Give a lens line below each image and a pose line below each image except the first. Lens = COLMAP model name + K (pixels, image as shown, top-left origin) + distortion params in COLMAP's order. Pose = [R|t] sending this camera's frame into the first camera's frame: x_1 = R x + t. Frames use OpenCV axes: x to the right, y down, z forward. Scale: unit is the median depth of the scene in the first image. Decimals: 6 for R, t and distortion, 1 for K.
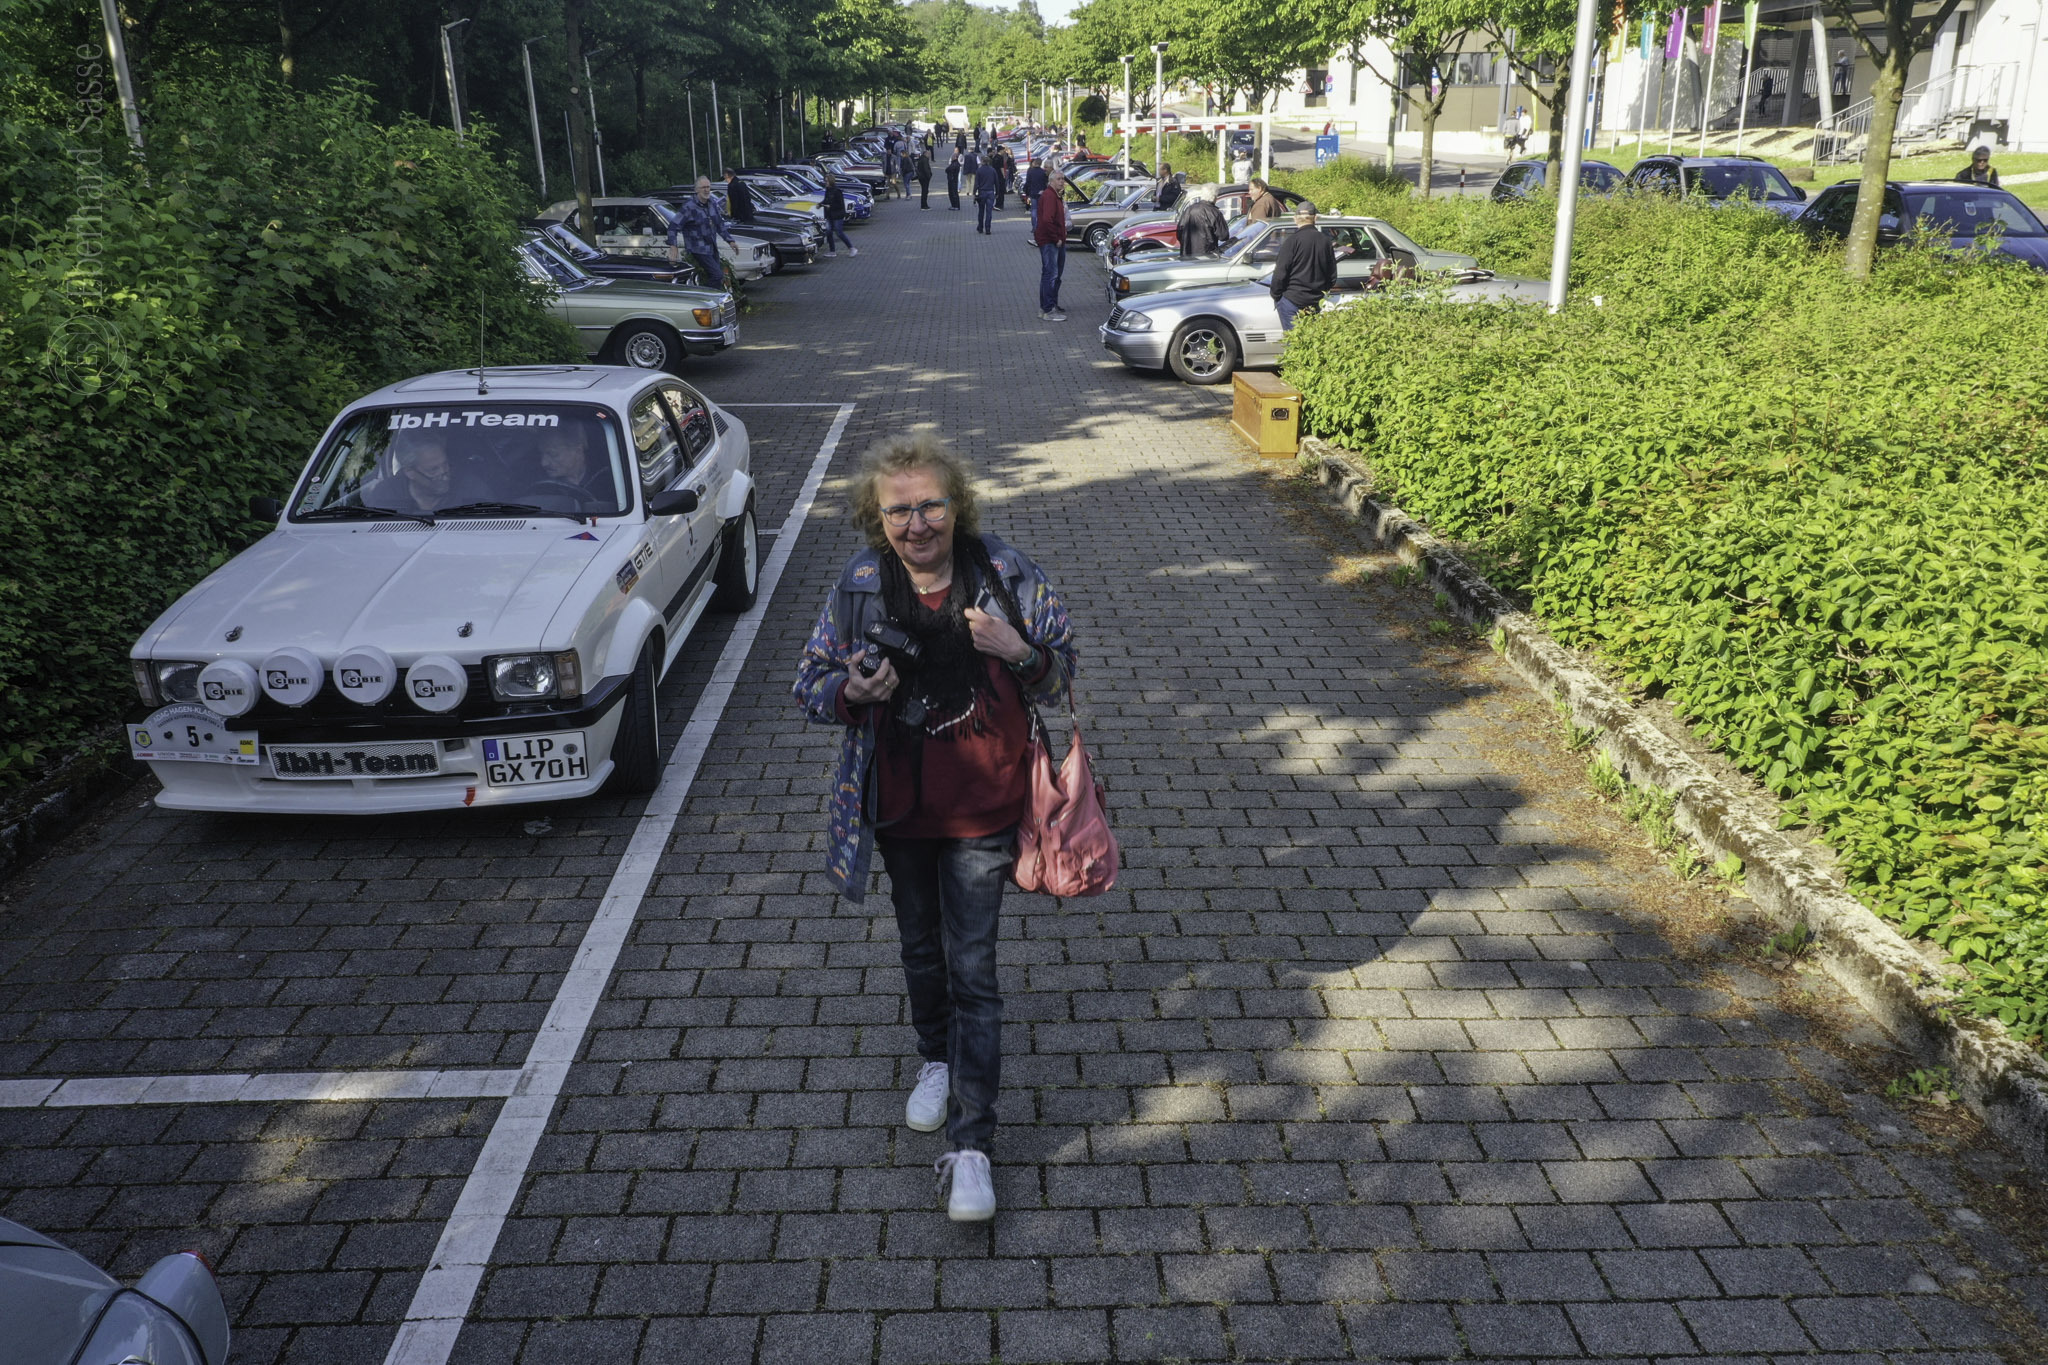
lens RADIAL K [[1622.7, 0, 1021.1], [0, 1622.7, 693.5], [0, 0, 1]] dist [-0.000904, 0.018678]
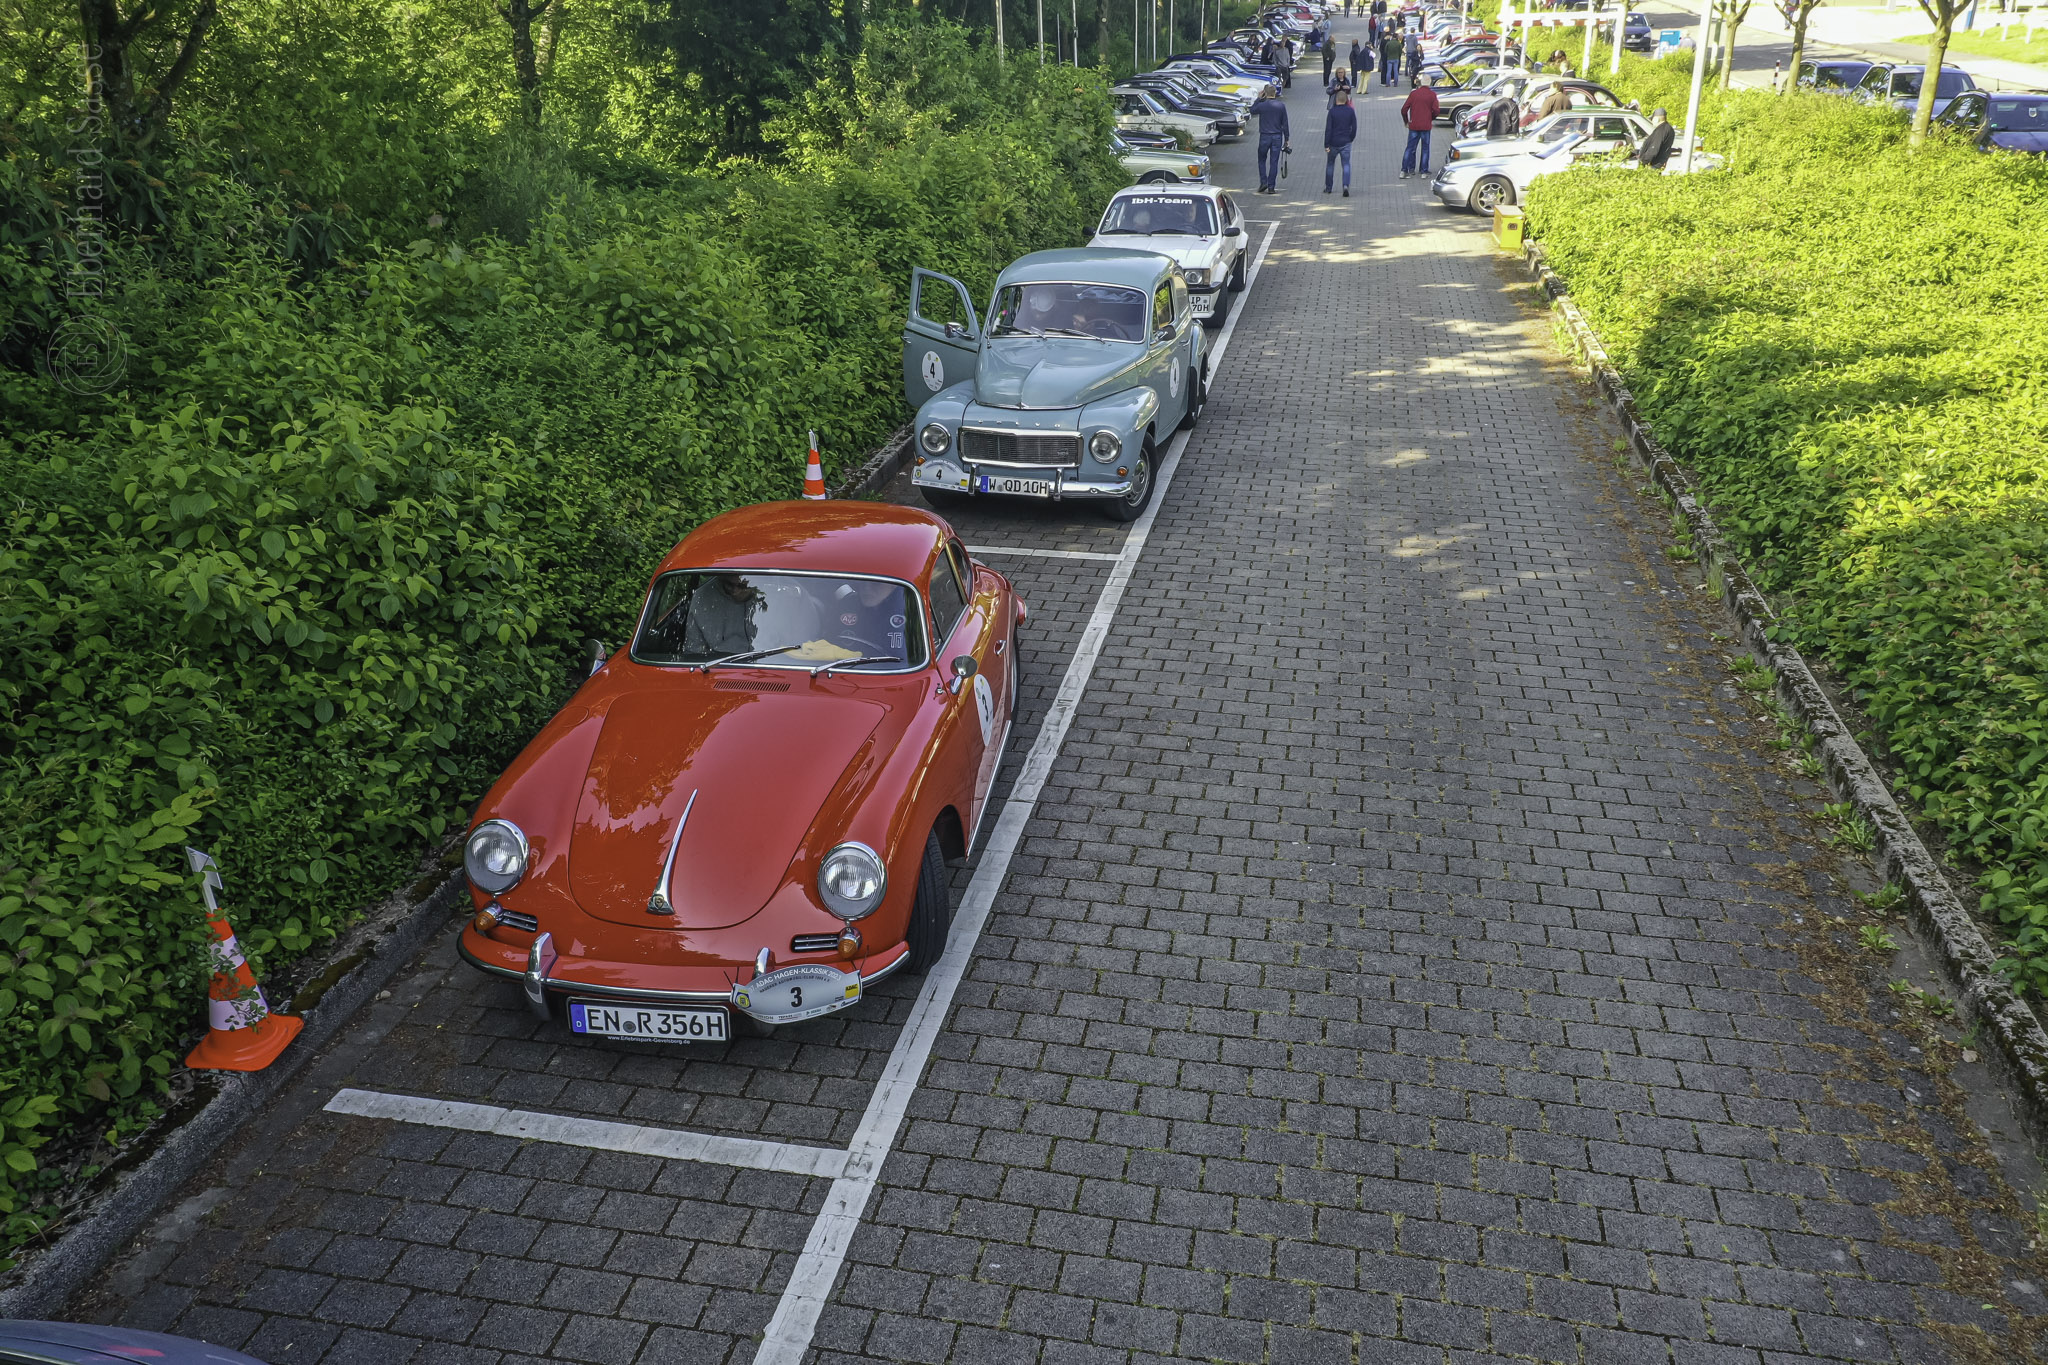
lens RADIAL K [[1622.7, 0, 1028.2], [0, 1622.7, 691.2], [0, 0, 1]] dist [-0.000904, 0.018678]
pose [[0.974668, 0.084698, -0.206997, 0.036313], [-0.068893, 0.994214, 0.082420, 0.187962], [0.212780, -0.066072, 0.974864, -0.752274]]
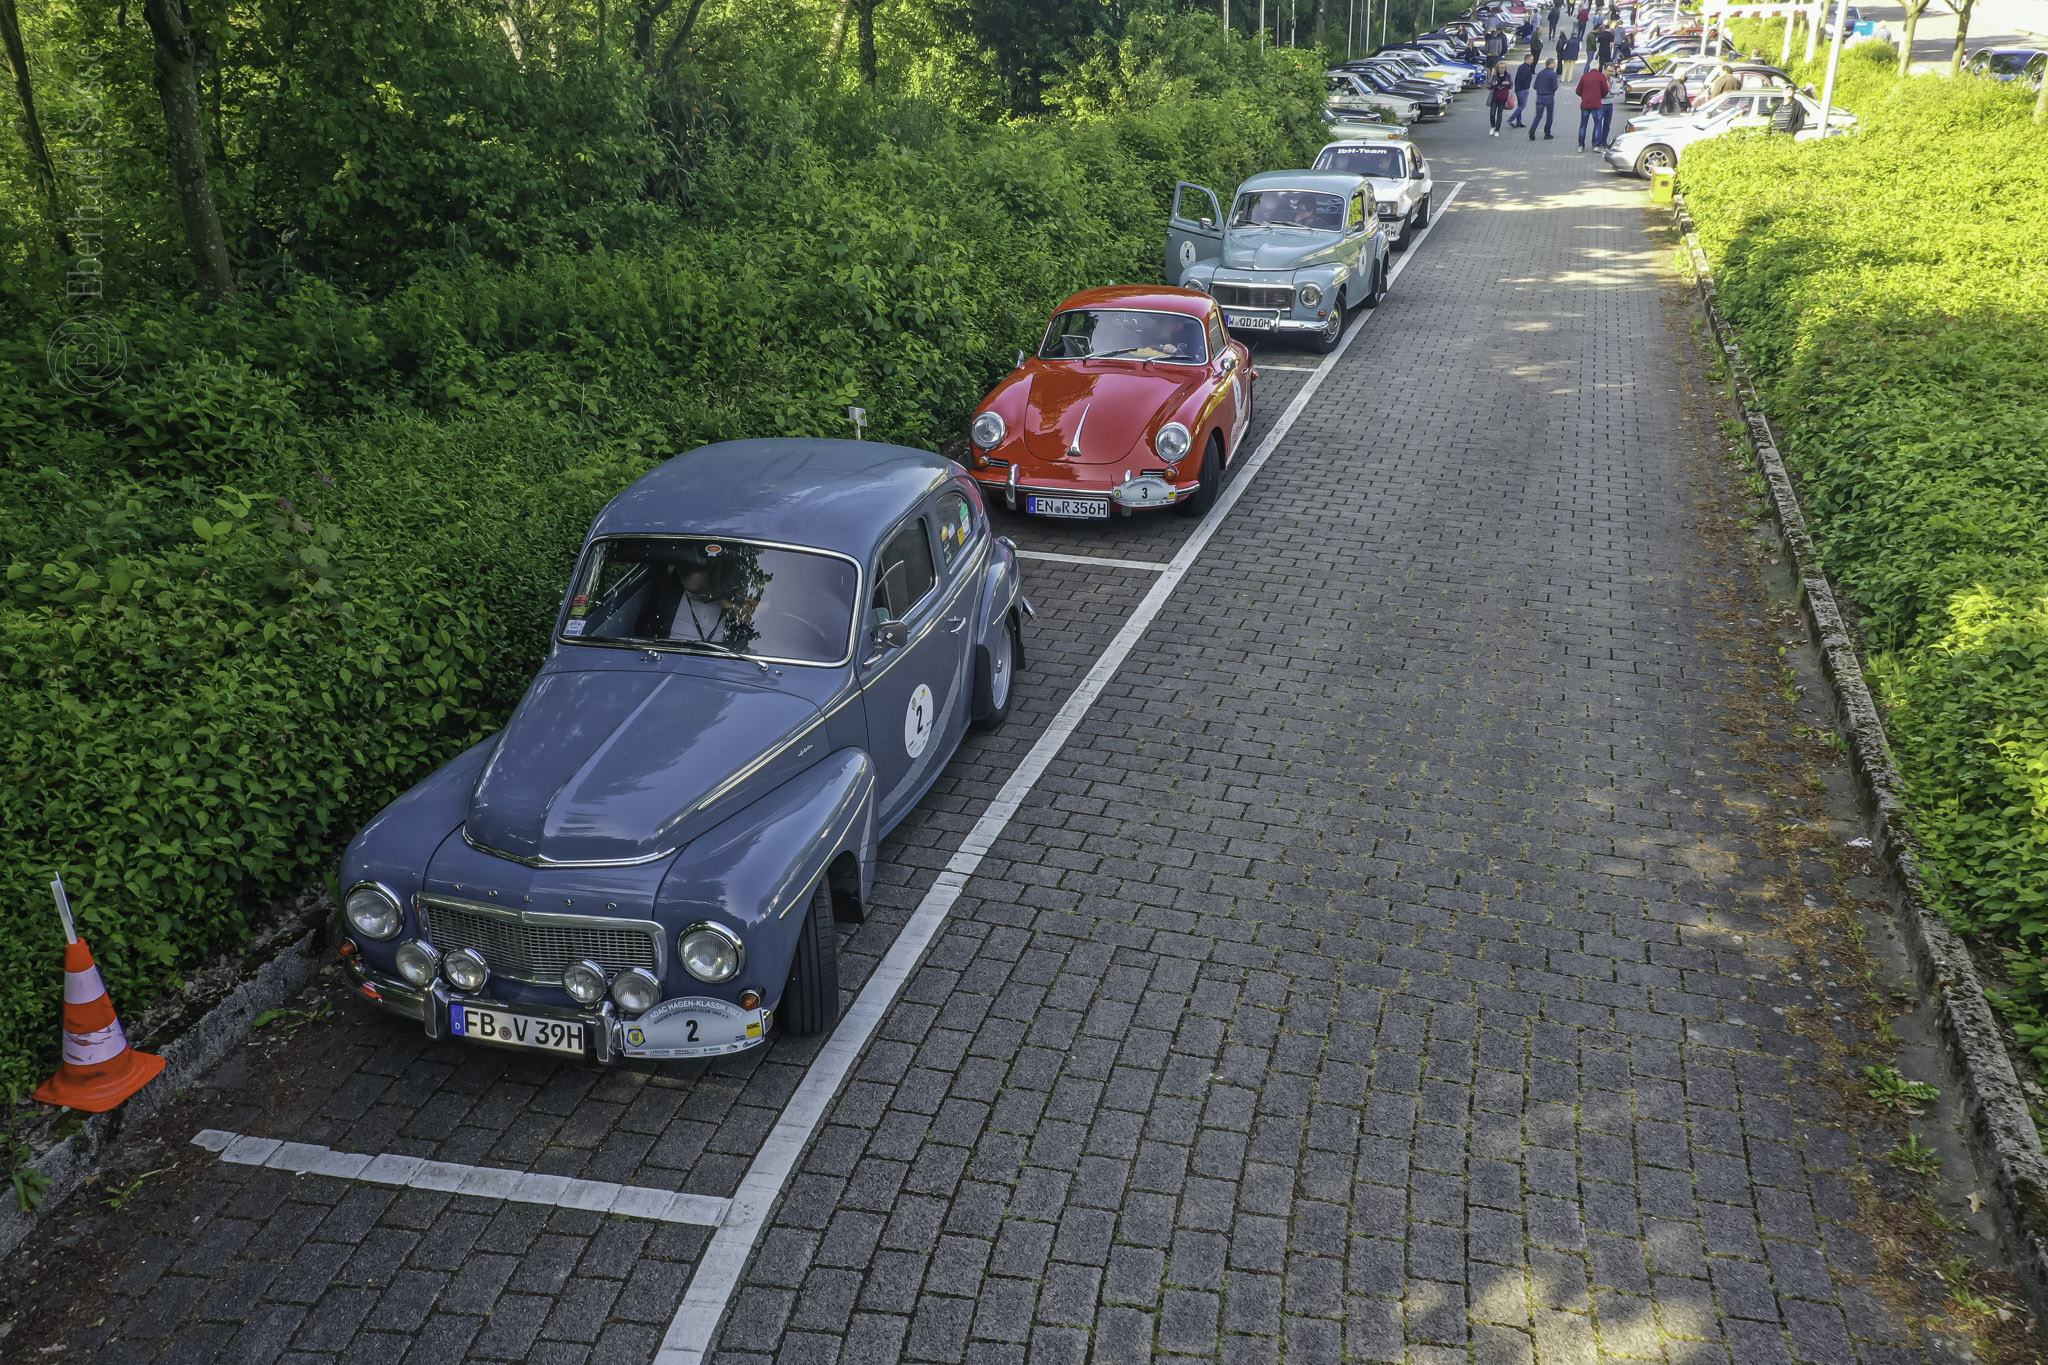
lens RADIAL K [[1622.7, 0, 1002.7], [0, 1622.7, 666.8], [0, 0, 1]] dist [-0.000904, 0.018678]
pose [[0.935414, 0.132602, -0.327746, 0.097747], [-0.111013, 0.990278, 0.083815, 0.302118], [0.335674, -0.042017, 0.941041, -1.084806]]
